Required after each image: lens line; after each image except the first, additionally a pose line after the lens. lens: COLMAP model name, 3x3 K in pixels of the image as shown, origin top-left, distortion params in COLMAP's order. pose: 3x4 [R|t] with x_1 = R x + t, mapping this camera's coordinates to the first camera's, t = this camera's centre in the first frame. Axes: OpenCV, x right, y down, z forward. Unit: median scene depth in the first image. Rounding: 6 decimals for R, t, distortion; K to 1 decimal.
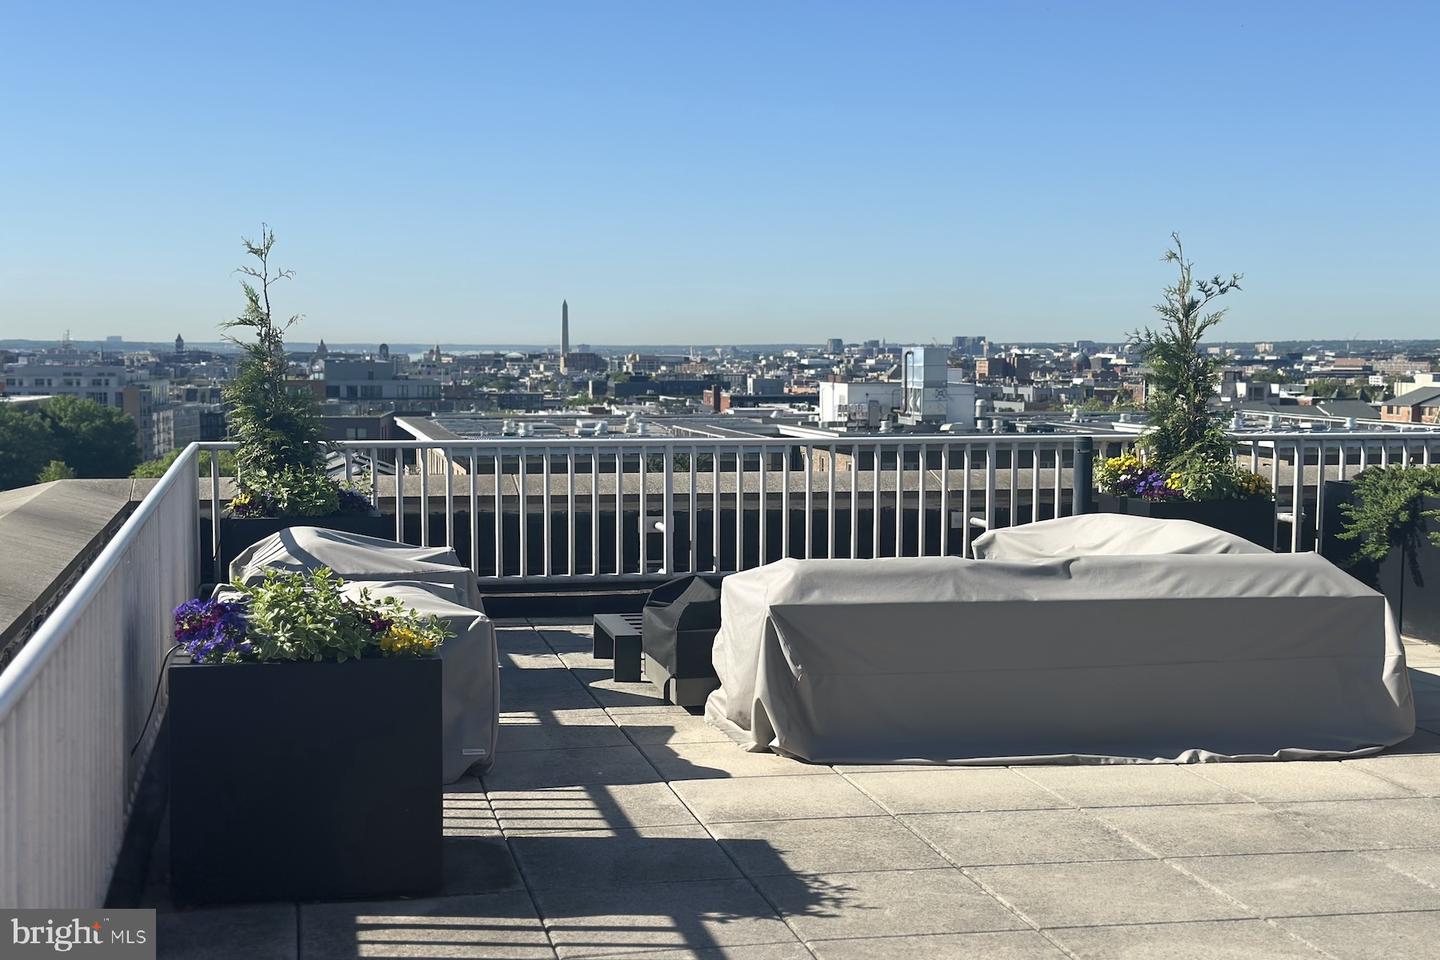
lens RADIAL K [[2004.7, 0, 720.0], [0, 2004.7, 480.0], [0, 0, 1]] dist [-0.003528, -0.032790]
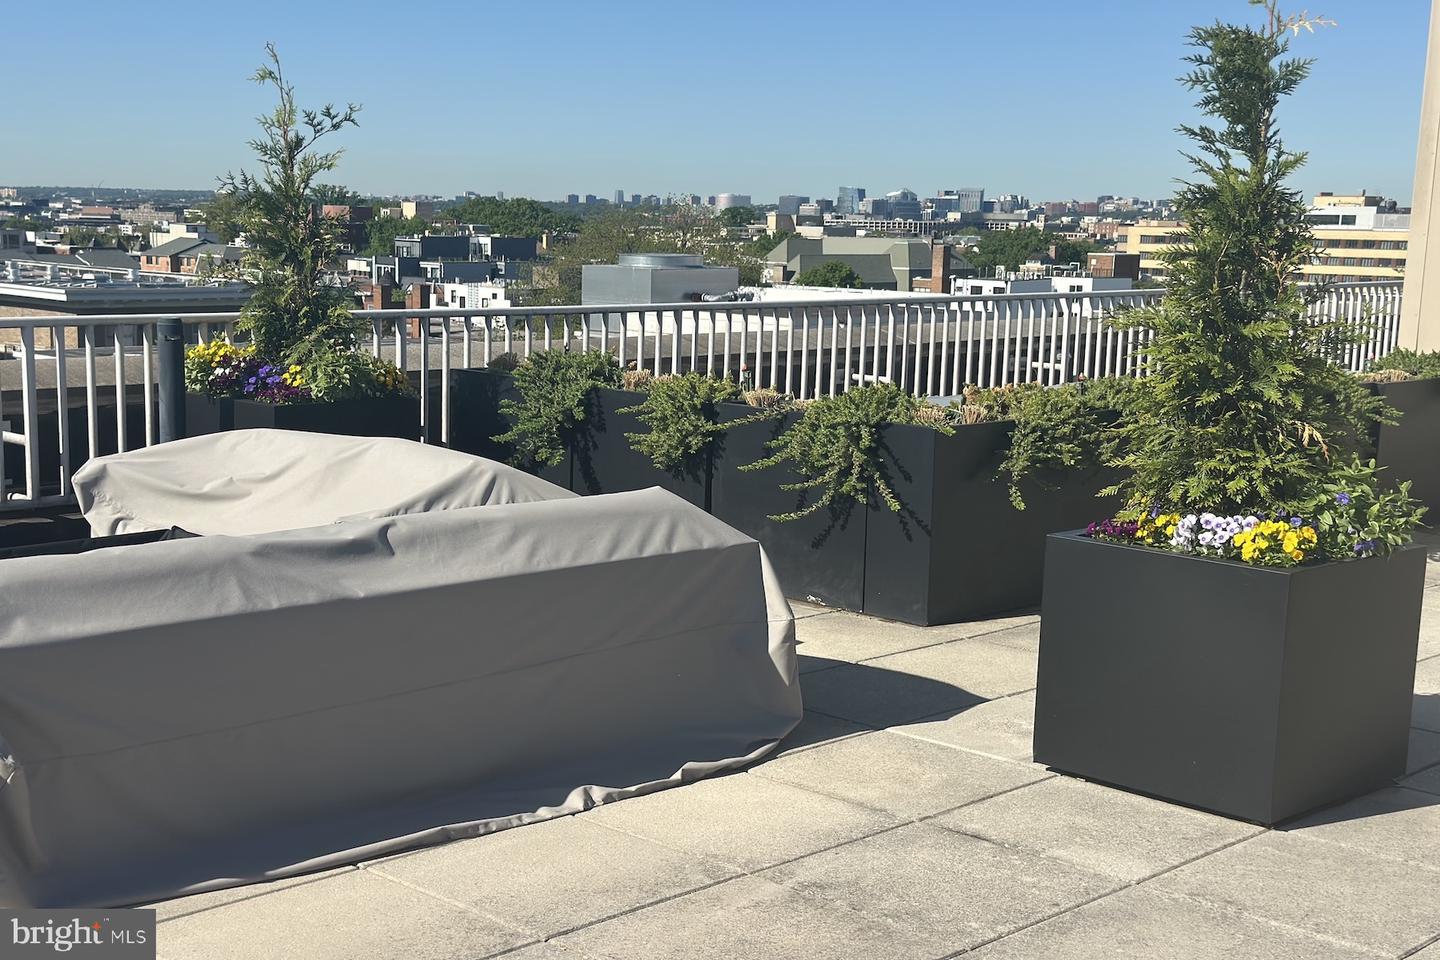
lens RADIAL K [[1954.8, 0, 720.8], [0, 1954.8, 546.0], [0, 0, 1]] dist [0.141850, -0.080273]
pose [[0.823018, -0.078202, 0.562606, -0.068758], [0.016787, 0.993393, 0.113524, -0.017543], [-0.567767, -0.083988, 0.818894, 0.278589]]
